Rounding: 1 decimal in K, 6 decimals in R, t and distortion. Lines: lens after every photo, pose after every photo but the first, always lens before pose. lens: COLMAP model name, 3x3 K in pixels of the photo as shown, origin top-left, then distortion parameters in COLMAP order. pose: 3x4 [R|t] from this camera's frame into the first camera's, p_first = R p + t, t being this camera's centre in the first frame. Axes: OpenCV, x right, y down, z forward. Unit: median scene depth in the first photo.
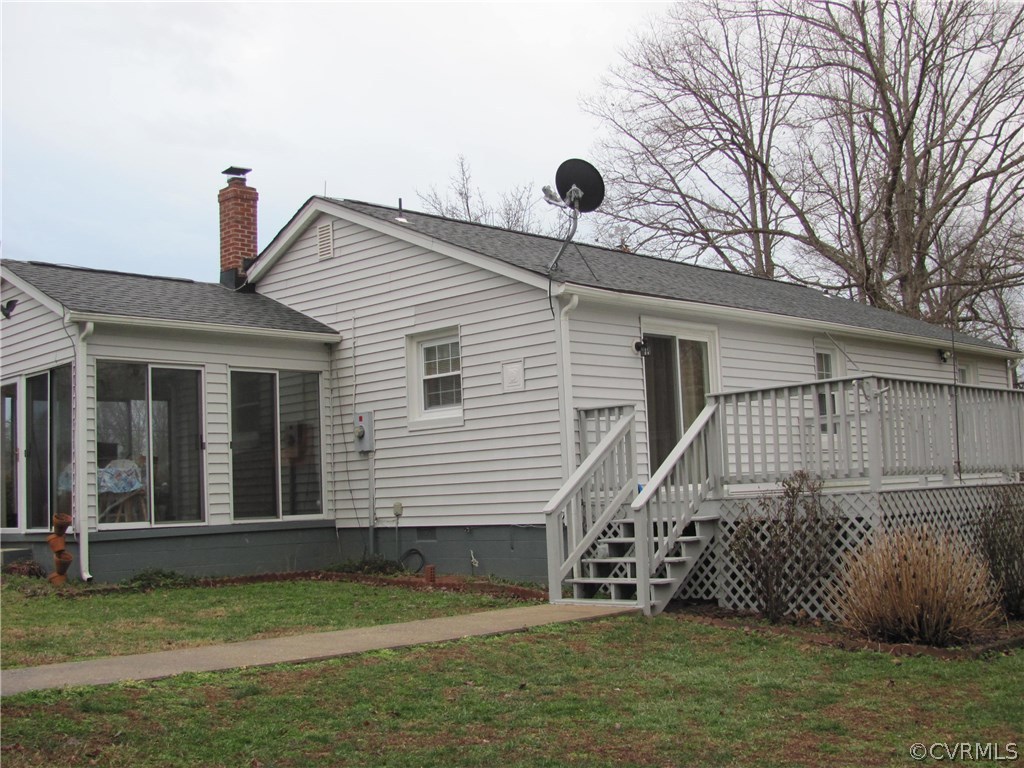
lens RADIAL K [[1182.7, 0, 512.9], [0, 1182.7, 386.6], [0, 0, 1]] dist [-0.125361, 0.000000]
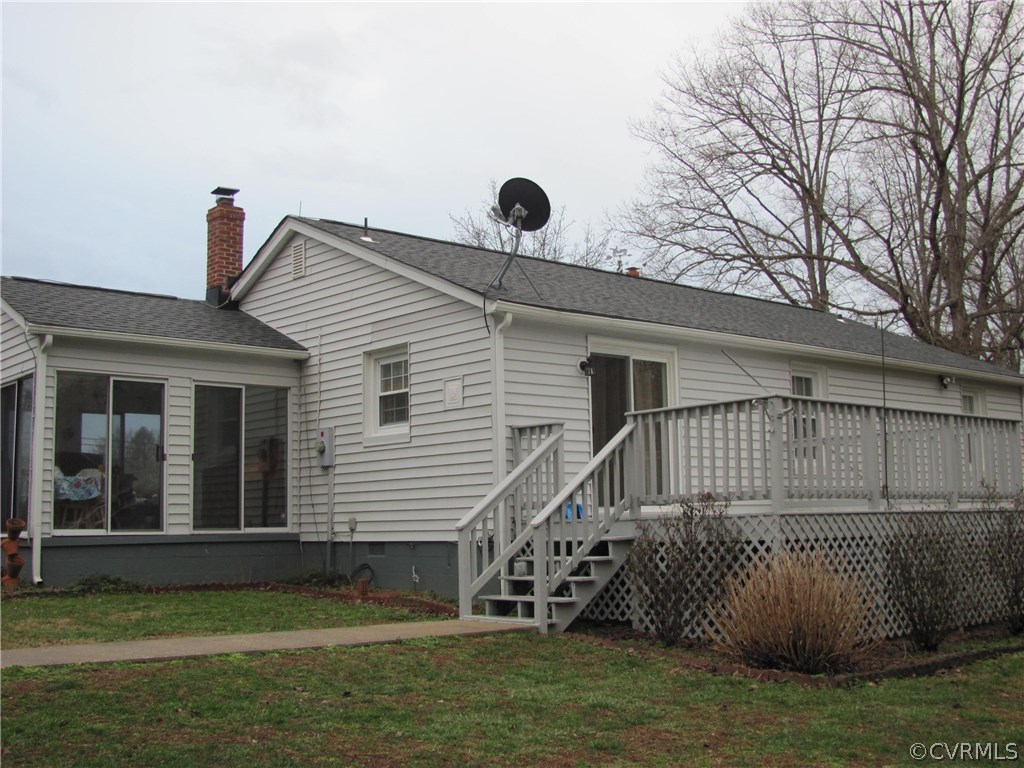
lens RADIAL K [[1182.7, 0, 510.2], [0, 1182.7, 382.6], [0, 0, 1]] dist [-0.125361, 0.000000]
pose [[0.996719, 0.014253, -0.079671, 0.121169], [-0.016278, 0.999559, -0.024818, 0.005896], [0.079282, 0.026034, 0.996512, 0.001891]]
